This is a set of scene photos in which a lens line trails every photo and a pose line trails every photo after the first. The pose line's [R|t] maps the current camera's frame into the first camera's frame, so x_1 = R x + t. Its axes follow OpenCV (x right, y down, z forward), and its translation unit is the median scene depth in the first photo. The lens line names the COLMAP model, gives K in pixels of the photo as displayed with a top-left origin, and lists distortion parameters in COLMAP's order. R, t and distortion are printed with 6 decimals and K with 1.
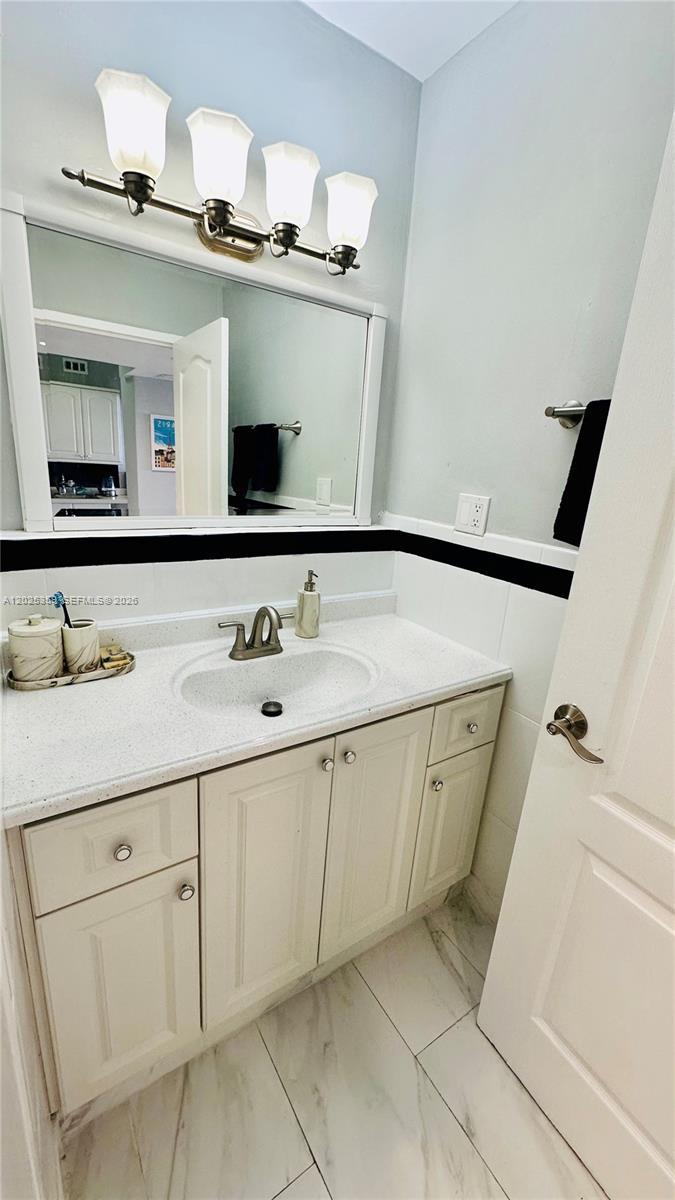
lens RADIAL K [[478.5, 0, 337.5], [0, 478.5, 600.0], [0, 0, 1]] dist [-0.004456, 0.001183]
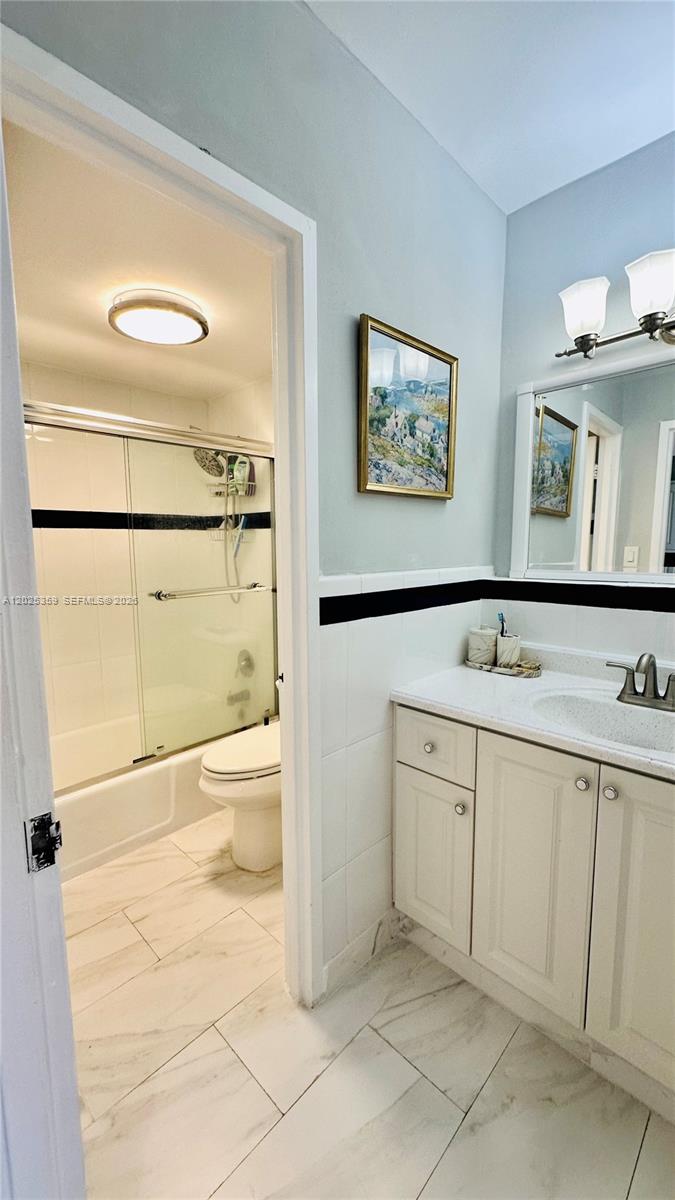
lens RADIAL K [[478.5, 0, 337.5], [0, 478.5, 600.0], [0, 0, 1]] dist [-0.004456, 0.001183]
pose [[0.207043, 0.041272, -0.977461, 0.815787], [-0.254187, 0.967068, -0.013008, 0.097997], [0.944734, 0.251151, 0.210715, 0.159489]]
